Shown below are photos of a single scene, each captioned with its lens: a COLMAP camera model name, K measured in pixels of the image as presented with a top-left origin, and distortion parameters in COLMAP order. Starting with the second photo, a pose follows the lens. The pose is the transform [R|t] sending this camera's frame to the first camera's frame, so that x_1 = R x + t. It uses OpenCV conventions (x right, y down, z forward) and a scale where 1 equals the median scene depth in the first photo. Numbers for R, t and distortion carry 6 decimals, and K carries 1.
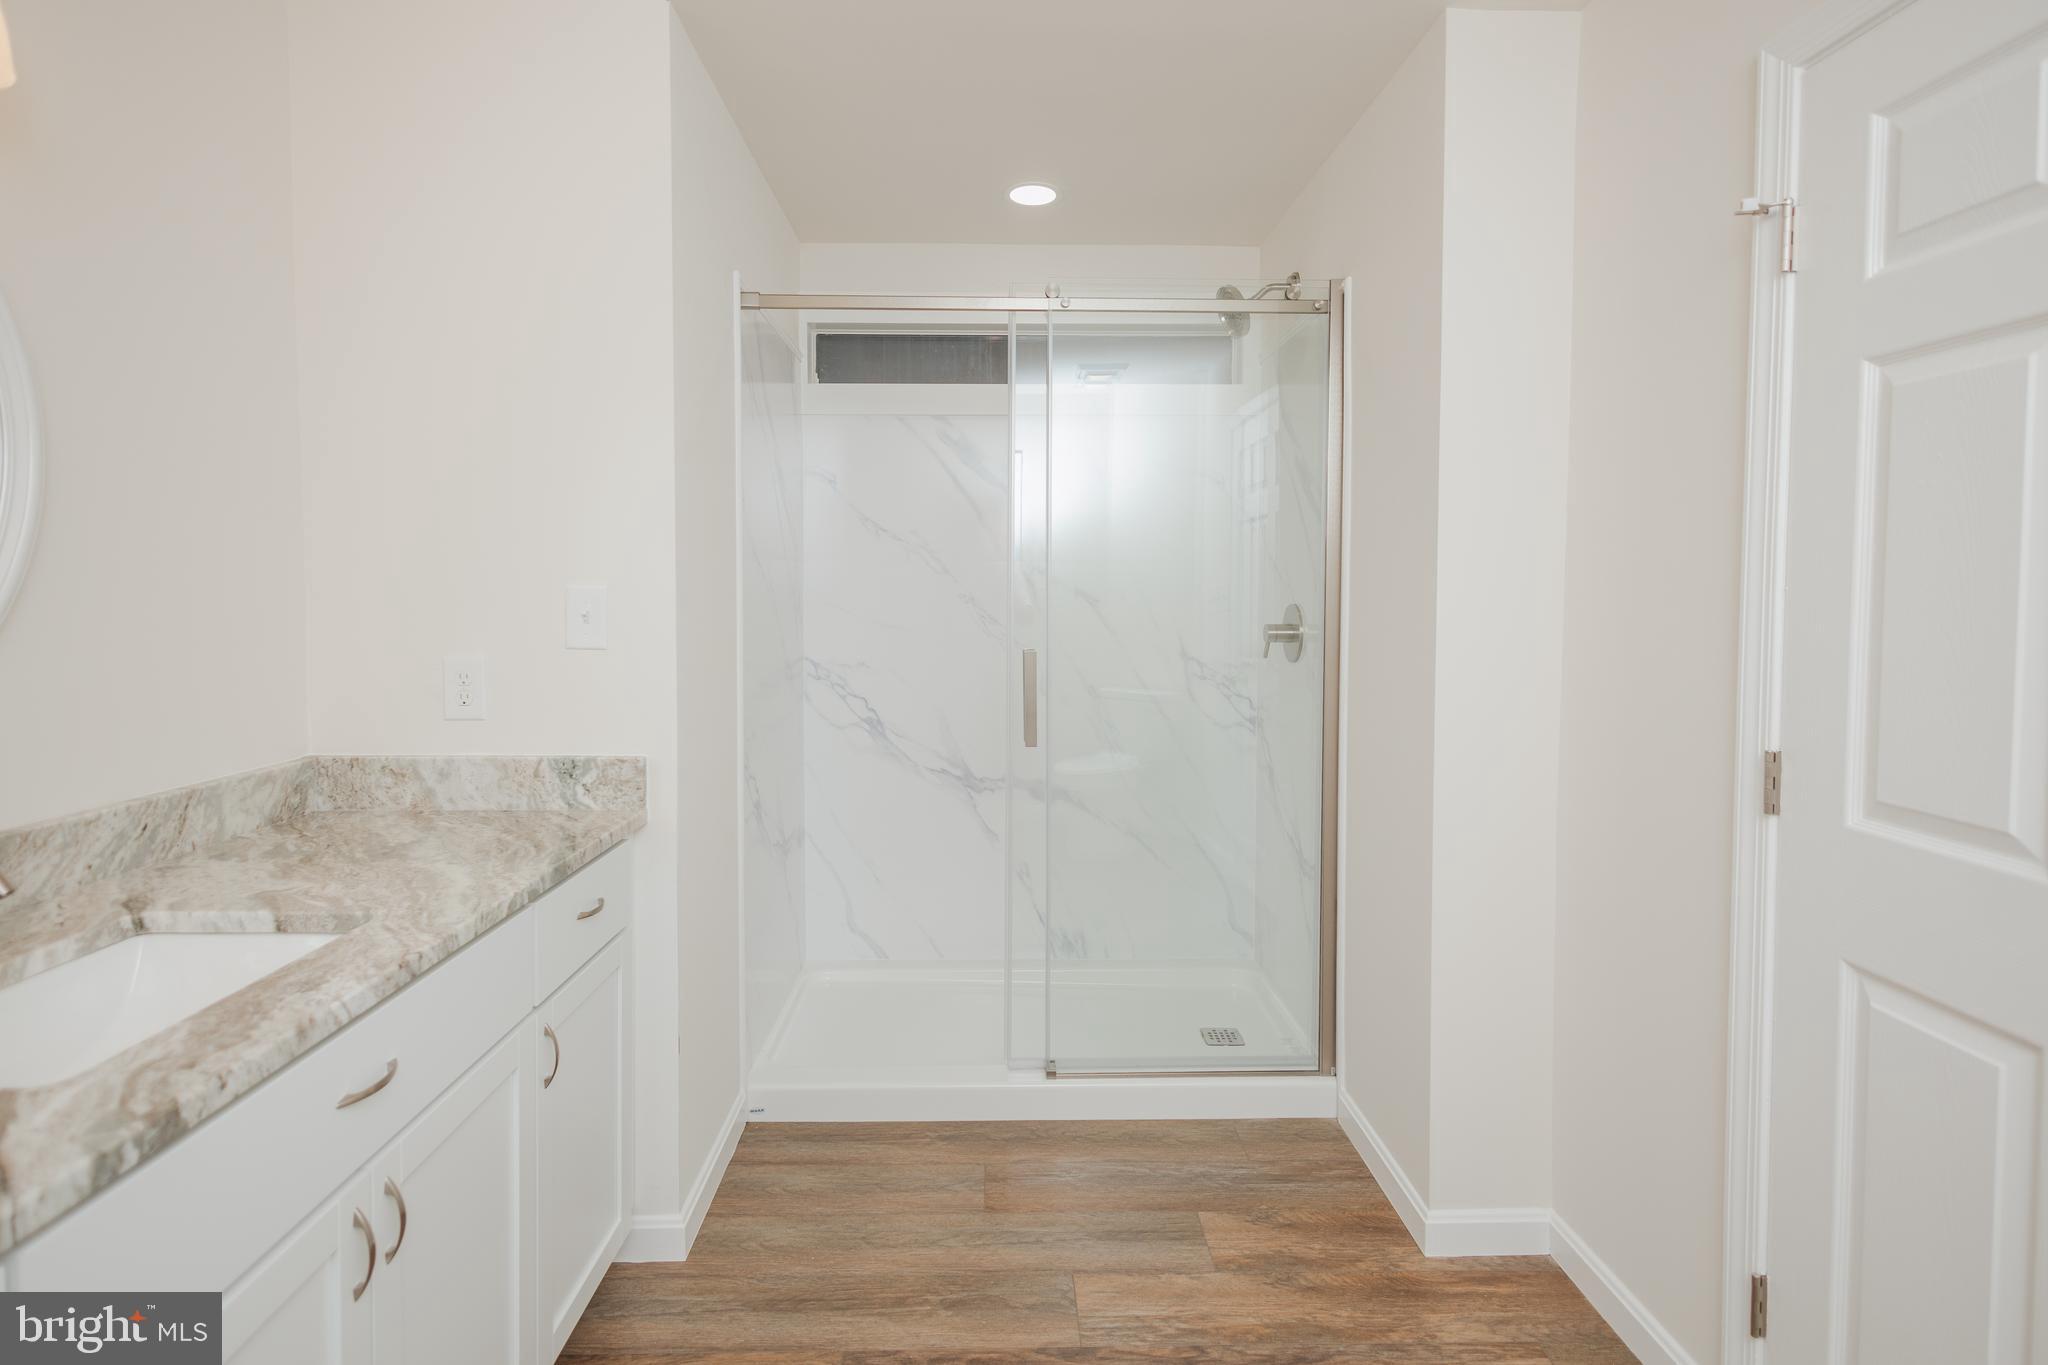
lens RADIAL K [[974.3, 0, 1017.0], [0, 974.3, 629.5], [0, 0, 1]] dist [0.002050, 0.000583]
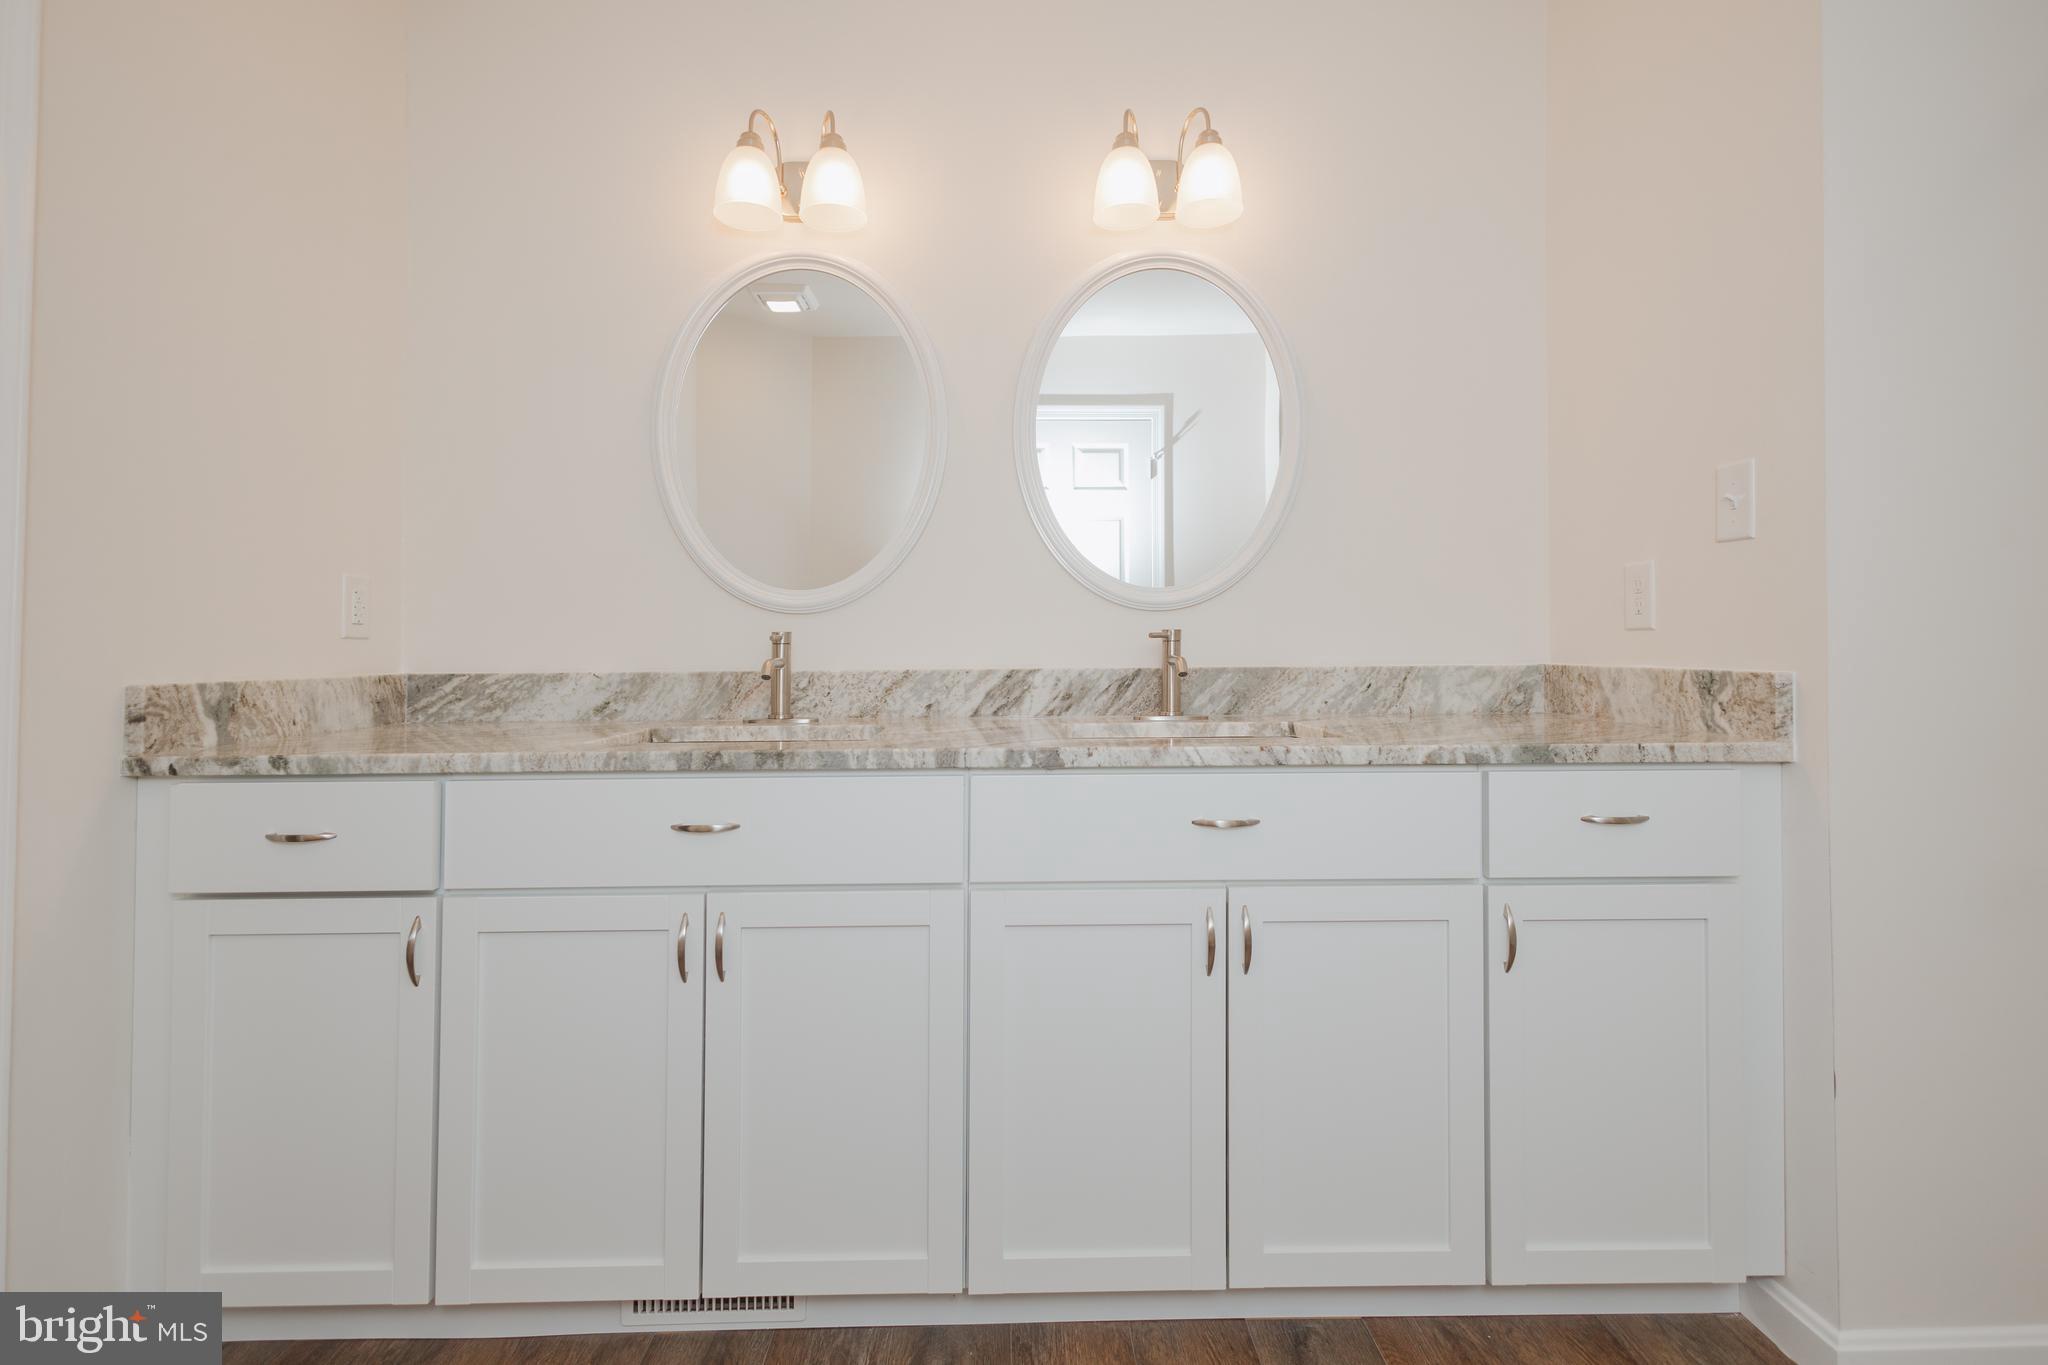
lens RADIAL K [[974.3, 0, 1017.0], [0, 974.3, 629.5], [0, 0, 1]] dist [0.002050, 0.000583]
pose [[-0.019490, -0.024681, -0.999505, 0.408344], [-0.036966, 0.999030, -0.023949, 0.143184], [0.999126, 0.036481, -0.020383, 0.432484]]
